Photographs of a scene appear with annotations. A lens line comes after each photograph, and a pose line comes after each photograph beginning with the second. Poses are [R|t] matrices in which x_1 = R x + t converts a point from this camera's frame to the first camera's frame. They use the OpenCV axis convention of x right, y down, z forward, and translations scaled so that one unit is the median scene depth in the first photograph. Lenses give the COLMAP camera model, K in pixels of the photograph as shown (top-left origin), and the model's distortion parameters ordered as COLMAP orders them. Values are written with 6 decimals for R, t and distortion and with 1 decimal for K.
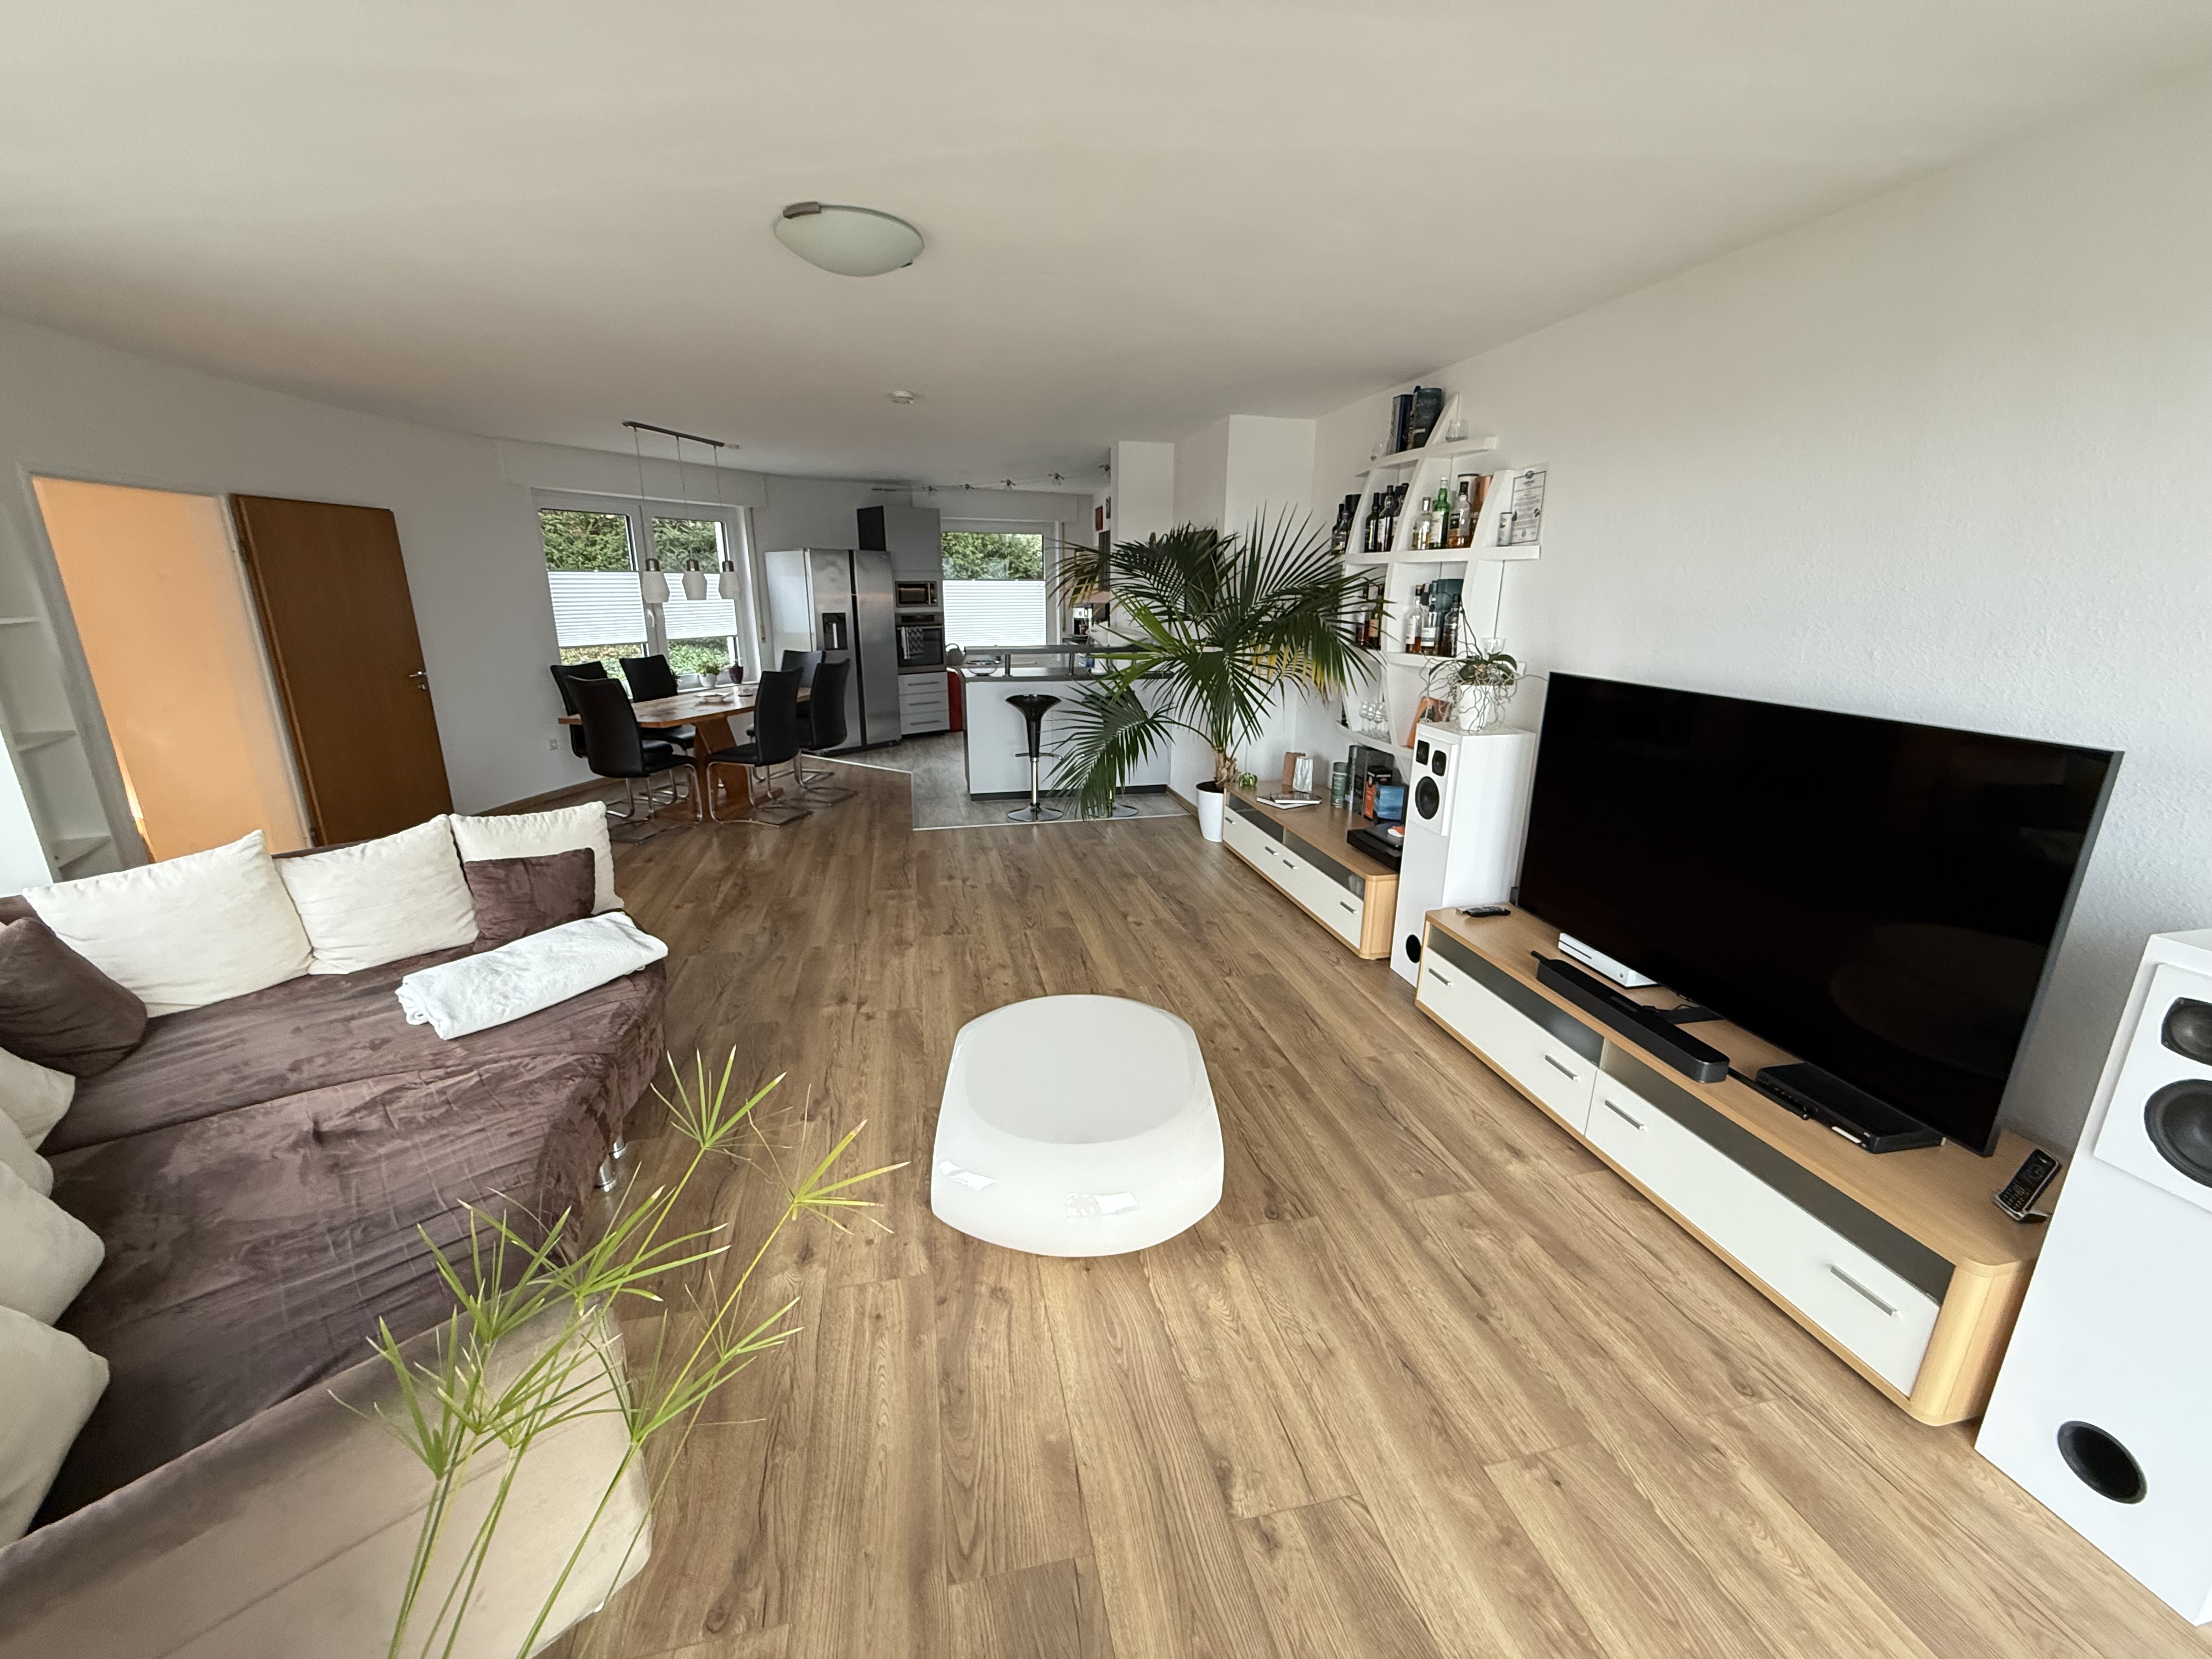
lens RADIAL K [[888.3, 0, 1100.1], [0, 888.3, 835.1], [0, 0, 1]] dist [0.002078, 0.000199]
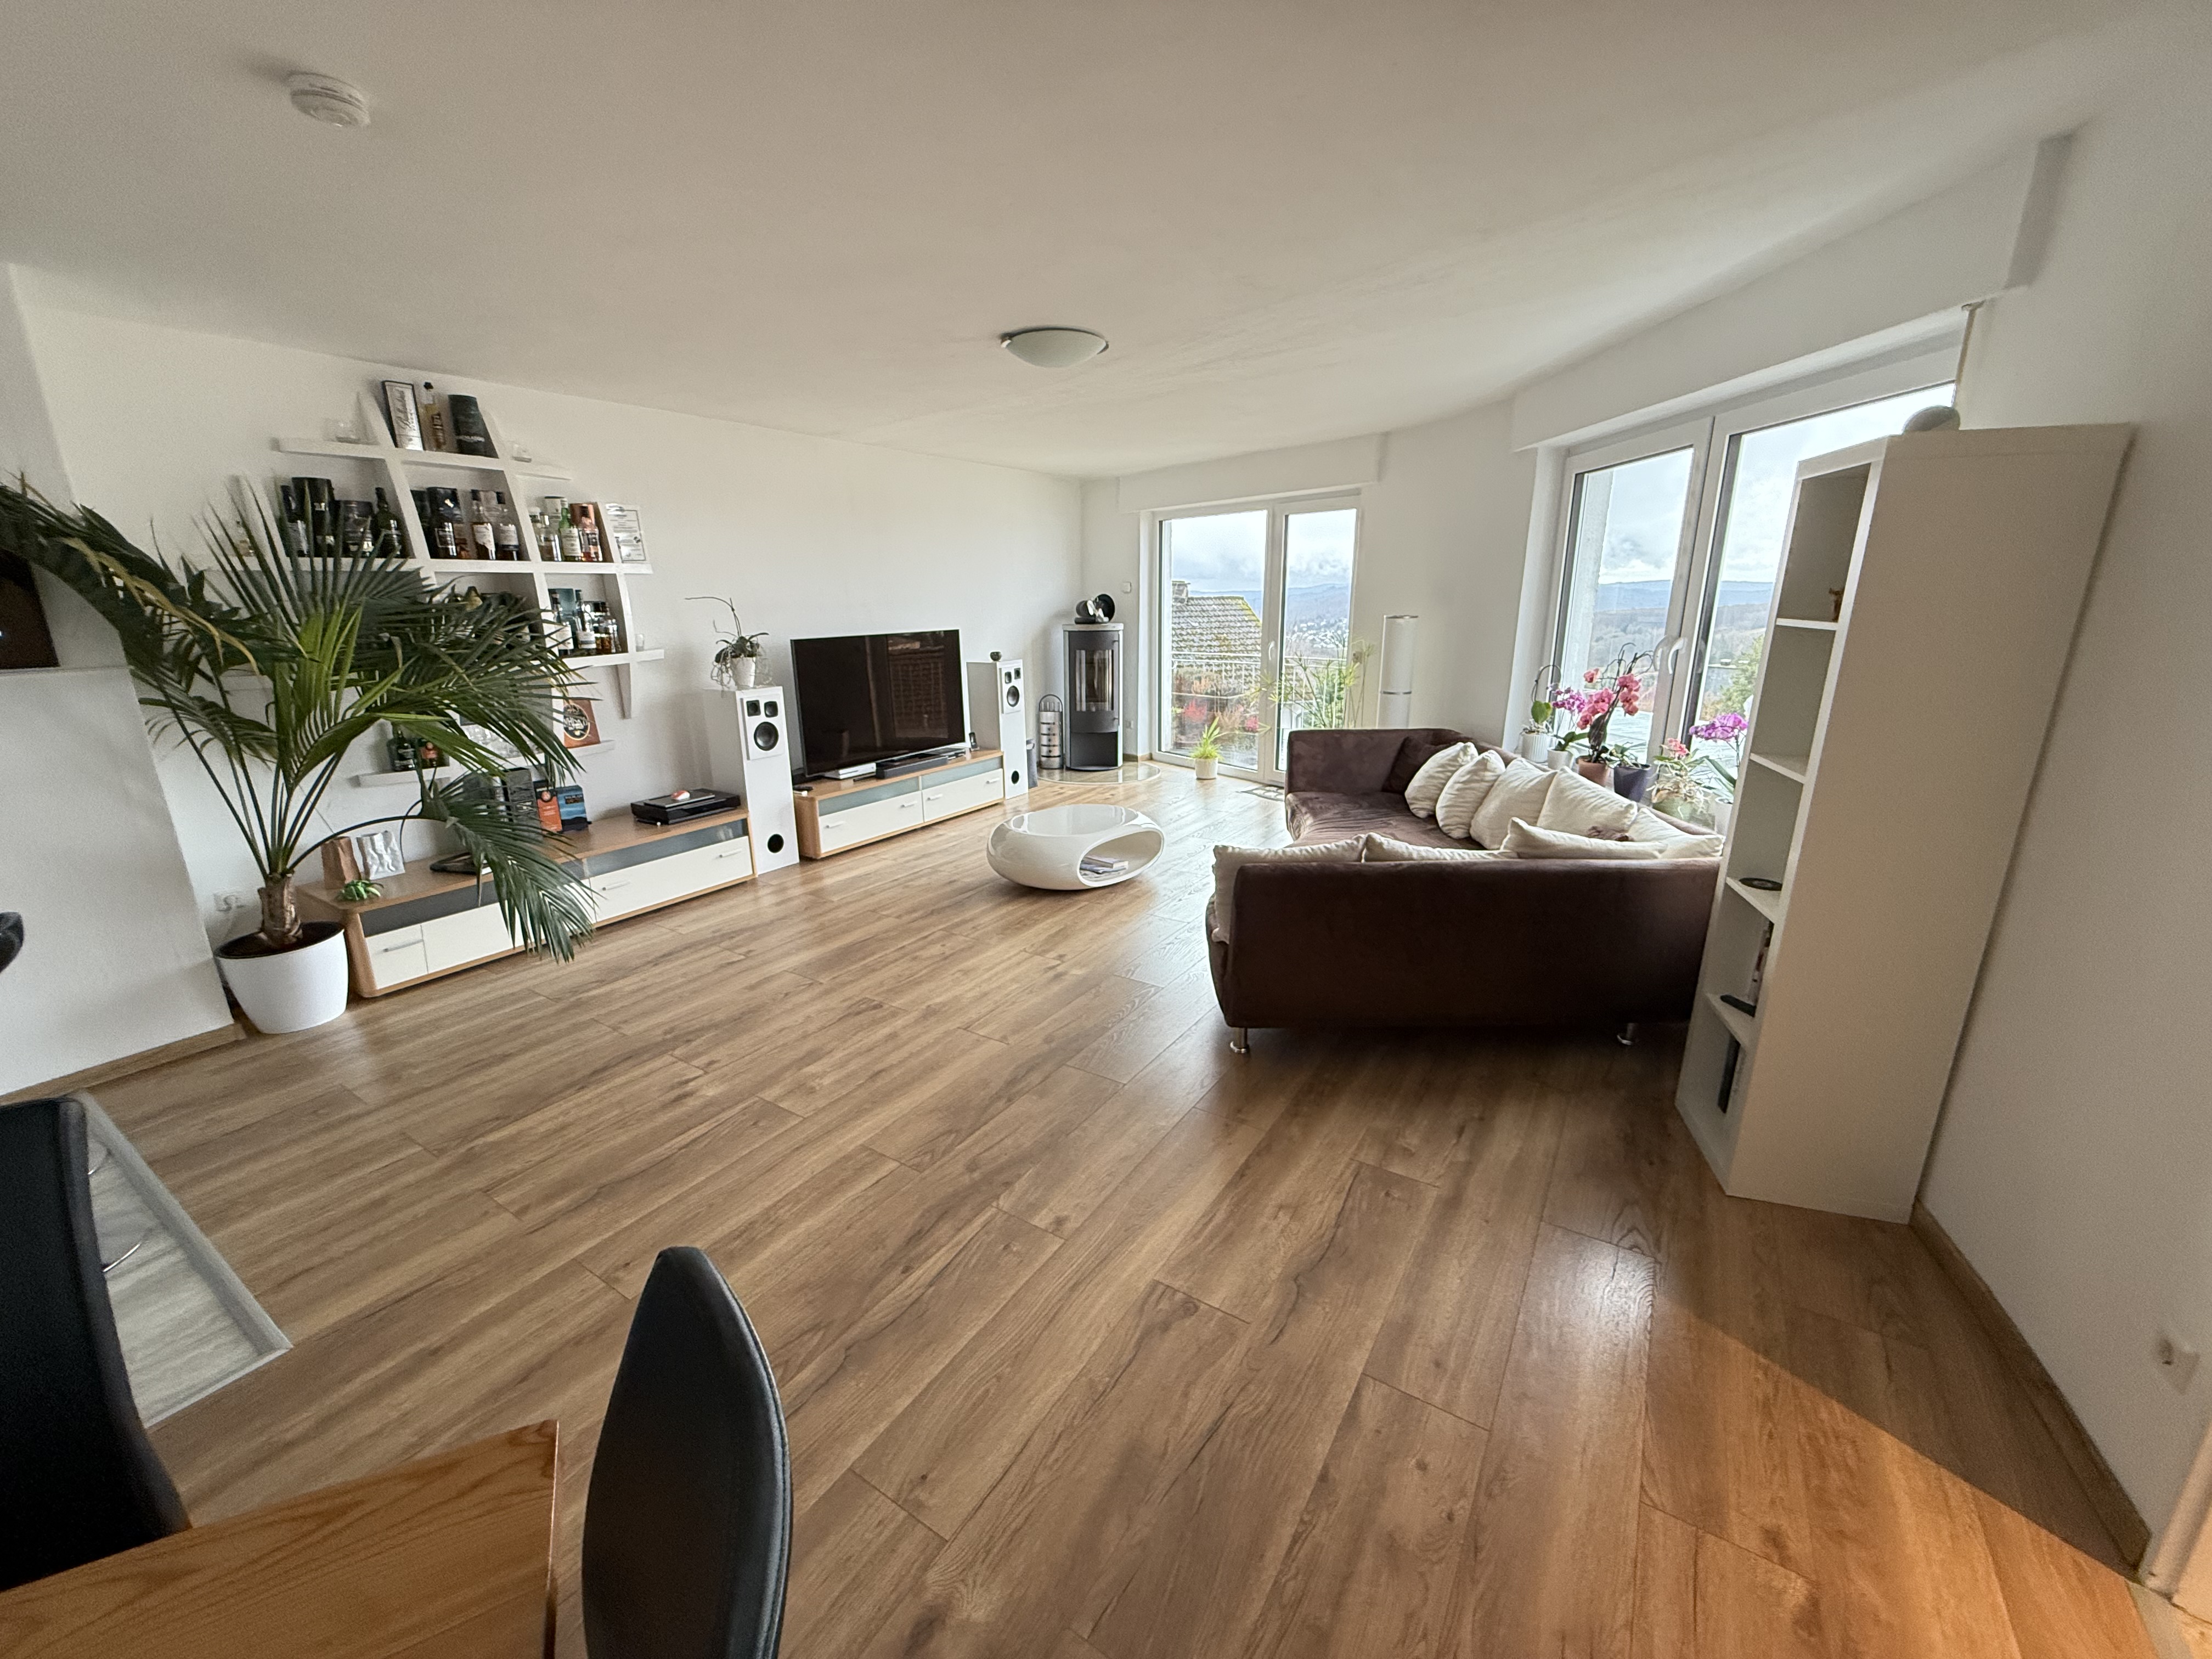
lens RADIAL K [[888.3, 0, 1097.8], [0, 888.3, 831.8], [0, 0, 1]] dist [0.002078, 0.000199]
pose [[-0.709597, -0.185903, 0.679641, -0.780818], [0.196672, 0.873973, 0.444400, -0.333713], [-0.676603, 0.449011, -0.583607, 1.157098]]
